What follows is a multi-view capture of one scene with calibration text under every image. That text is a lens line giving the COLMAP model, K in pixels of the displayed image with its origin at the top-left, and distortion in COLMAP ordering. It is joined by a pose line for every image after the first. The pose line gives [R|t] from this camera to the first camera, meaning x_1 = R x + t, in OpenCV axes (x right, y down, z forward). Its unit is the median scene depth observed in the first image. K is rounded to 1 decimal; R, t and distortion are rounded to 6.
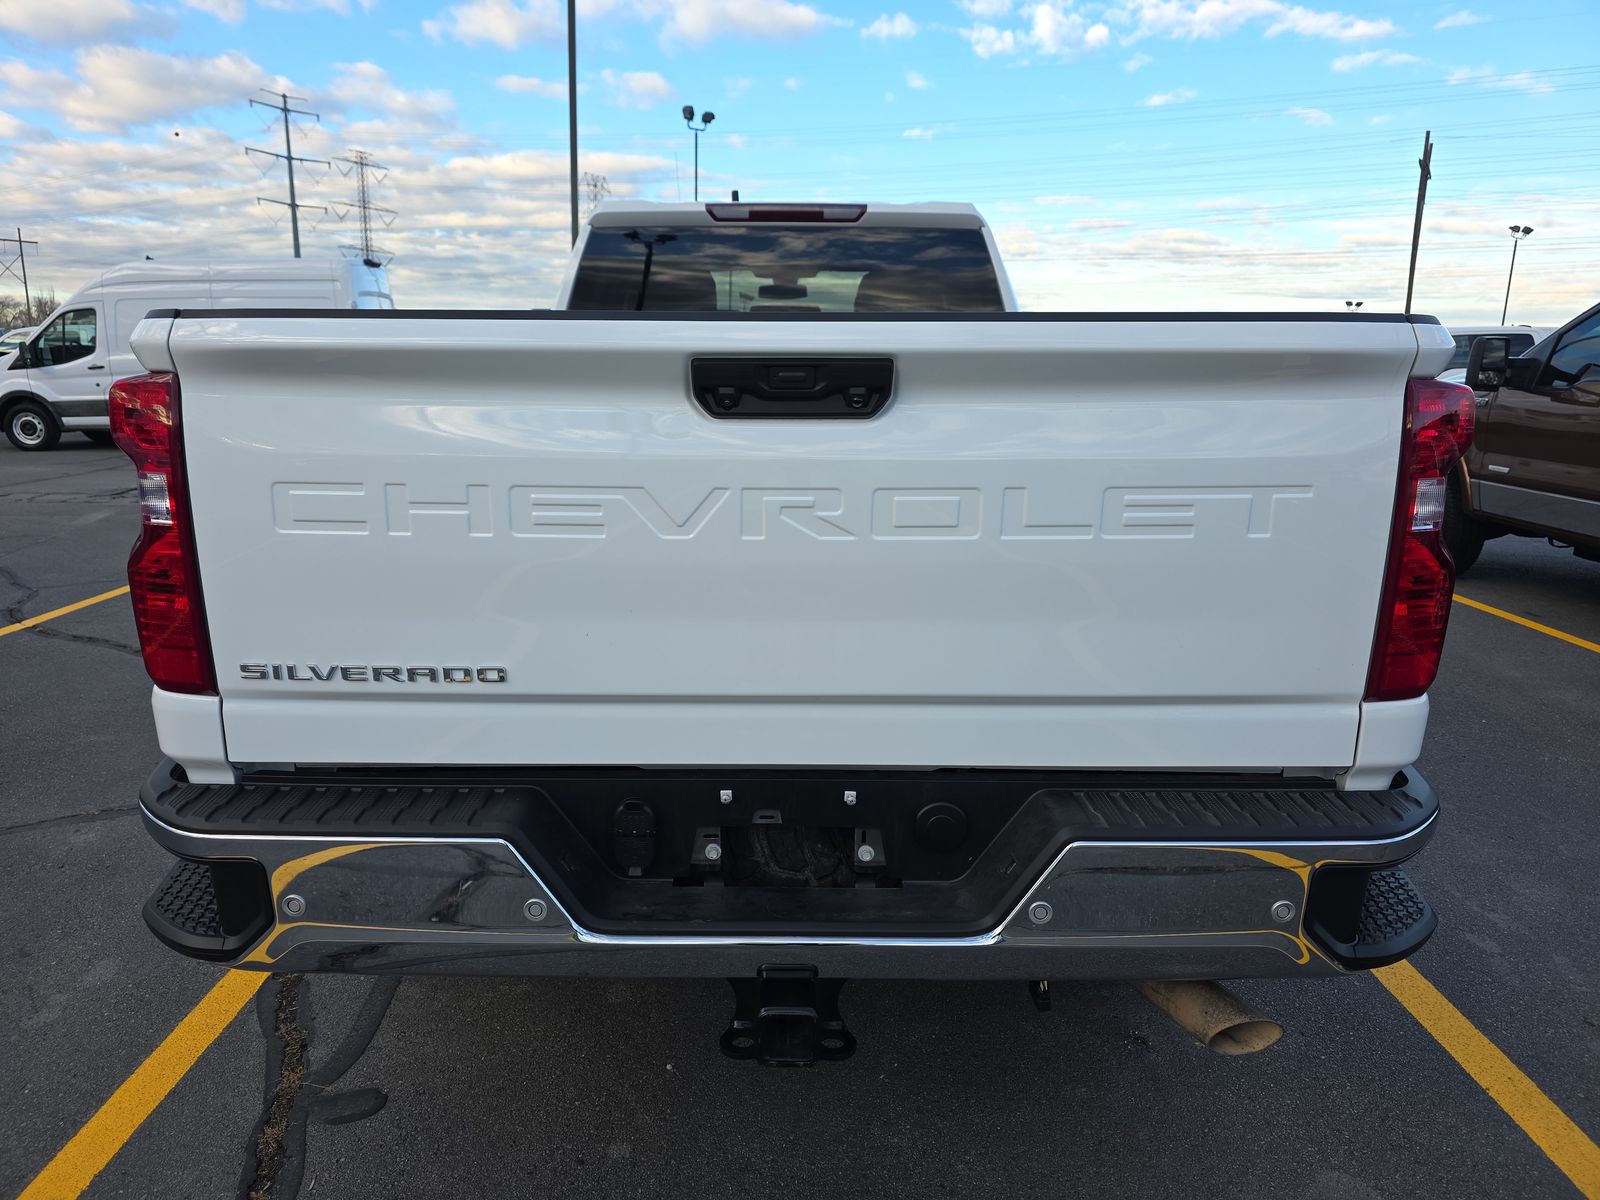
lens RADIAL K [[1083.2, 0, 782.4], [0, 1083.2, 593.0], [0, 0, 1]] dist [0.034505, -0.029556]
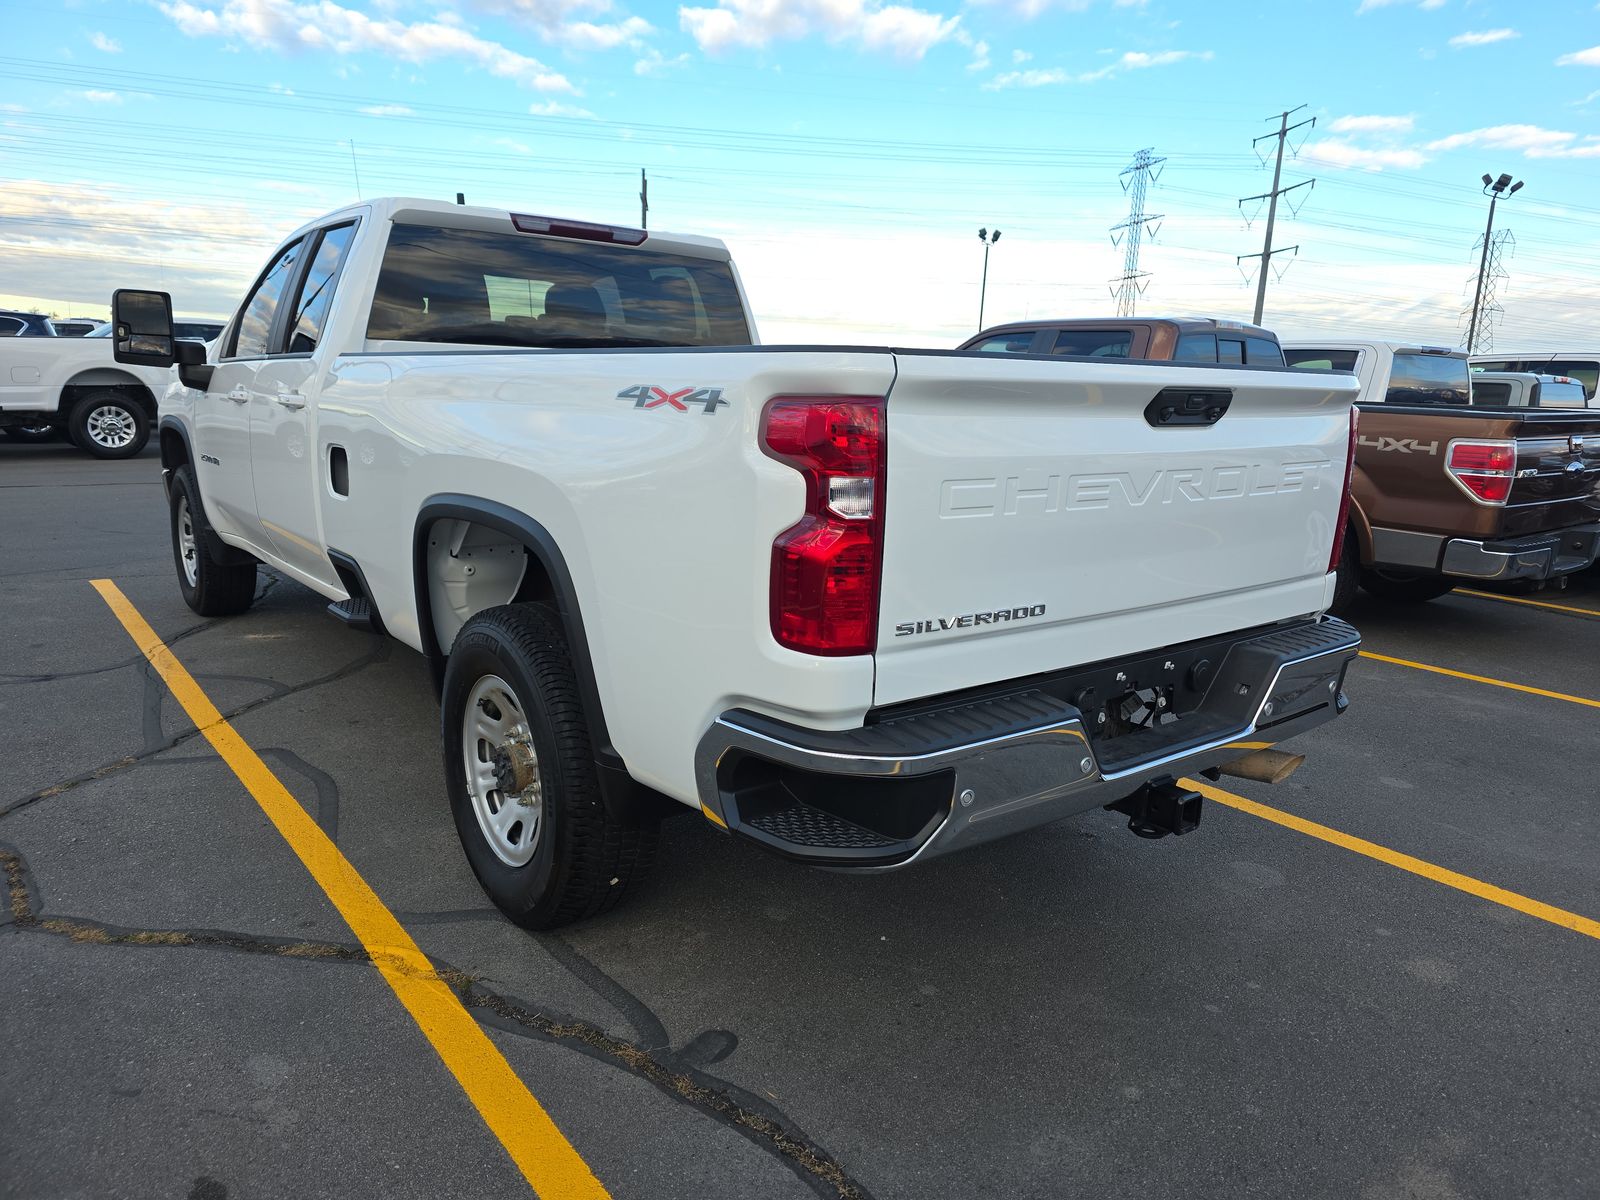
lens RADIAL K [[1083.2, 0, 826.8], [0, 1083.2, 606.2], [0, 0, 1]] dist [0.034505, -0.029556]
pose [[0.774165, -0.109161, 0.623500, -1.260347], [0.102143, 0.993652, 0.047141, -0.022426], [-0.624688, 0.027192, 0.780401, 0.063647]]
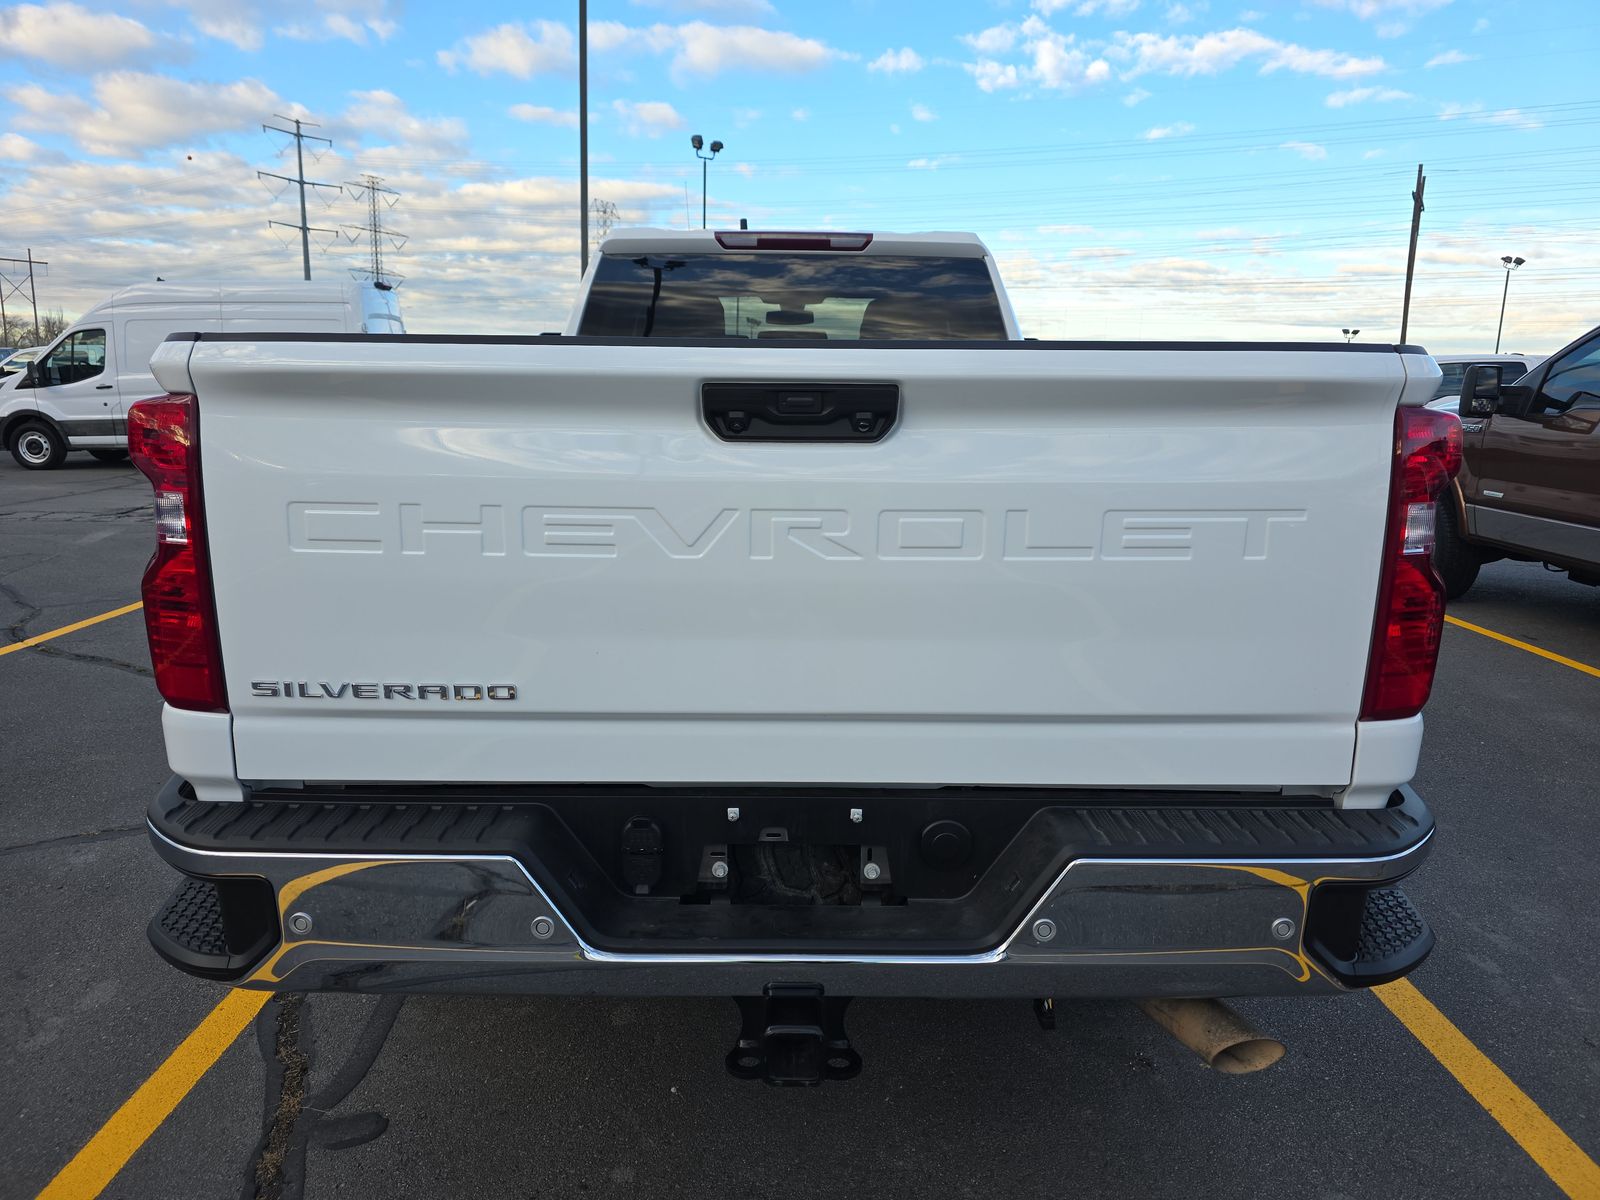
lens RADIAL K [[1083.2, 0, 799.2], [0, 1083.2, 567.7], [0, 0, 1]] dist [0.034505, -0.029556]
pose [[0.999946, 0.003669, 0.009728, -0.000888], [-0.003251, 0.999085, -0.042651, 0.001520], [-0.009875, 0.042617, 0.999043, -0.016904]]
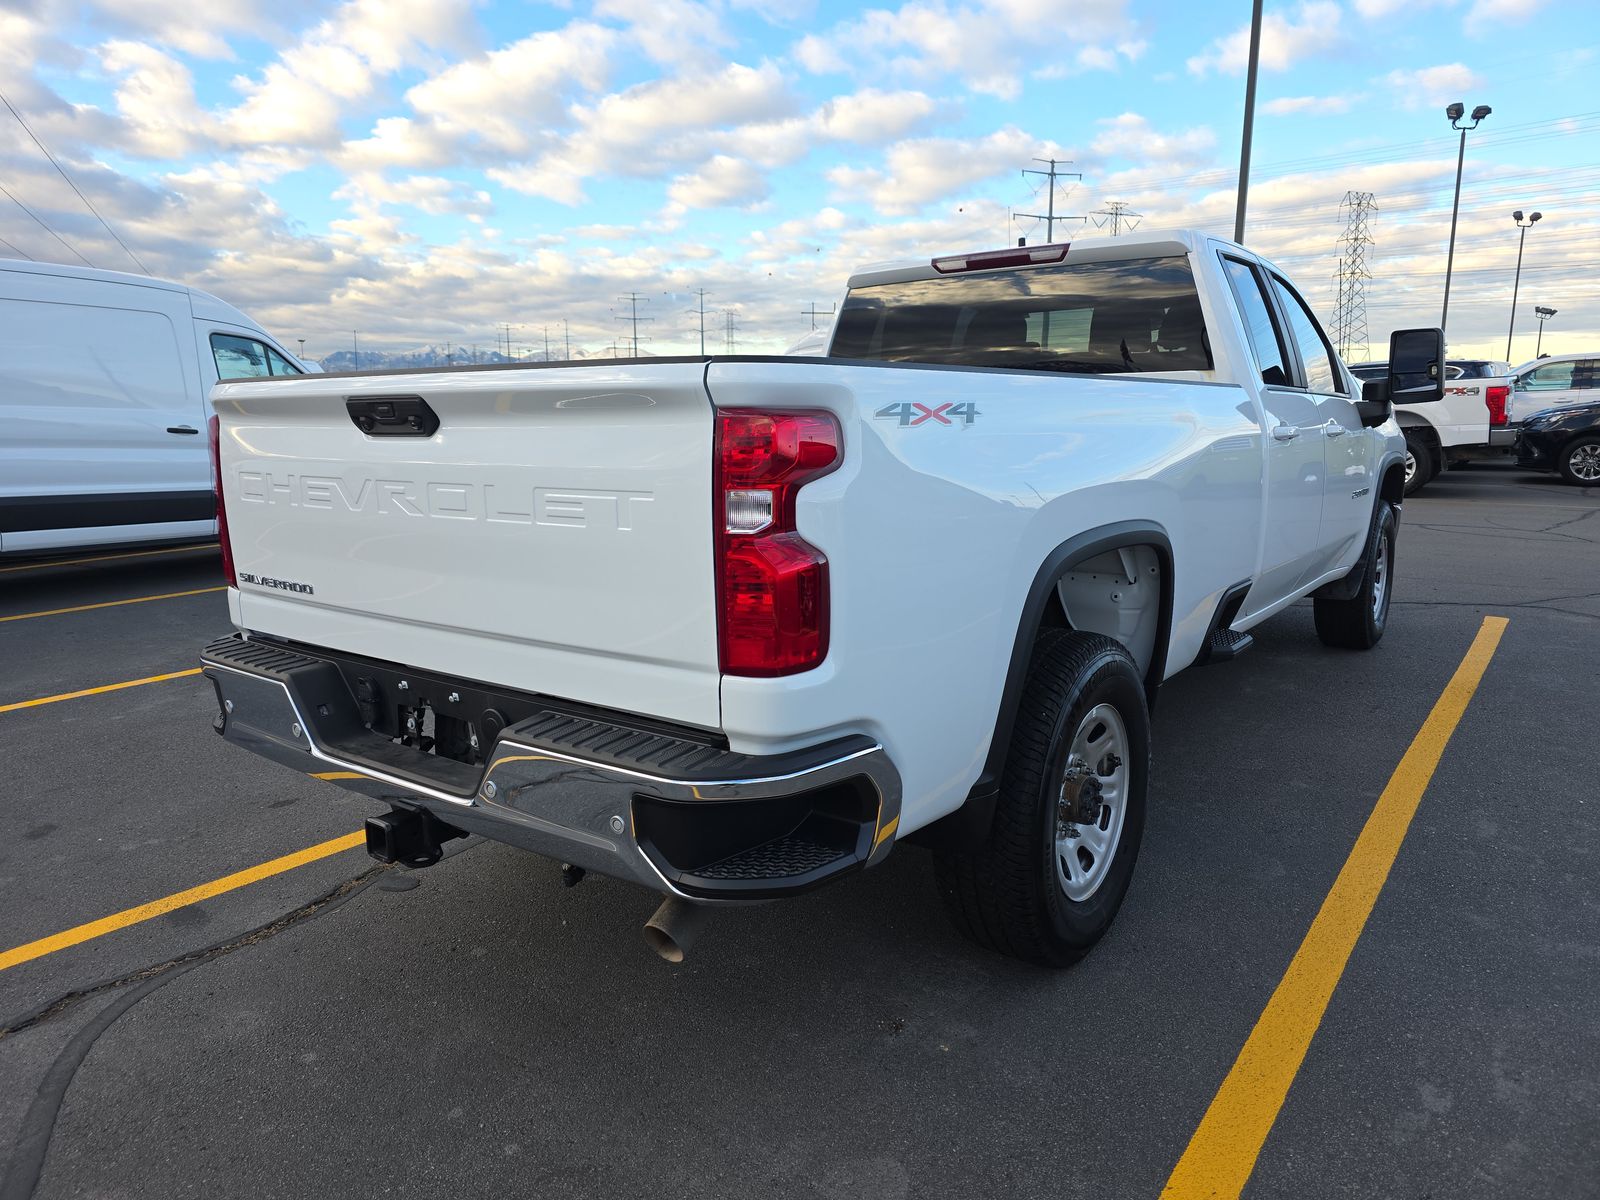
lens RADIAL K [[1083.2, 0, 757.9], [0, 1083.2, 606.6], [0, 0, 1]] dist [0.034505, -0.029556]
pose [[0.792037, 0.093013, -0.603346, 1.210370], [-0.108018, 0.994083, 0.011450, 0.007289], [0.600841, 0.056104, 0.797397, 0.069785]]
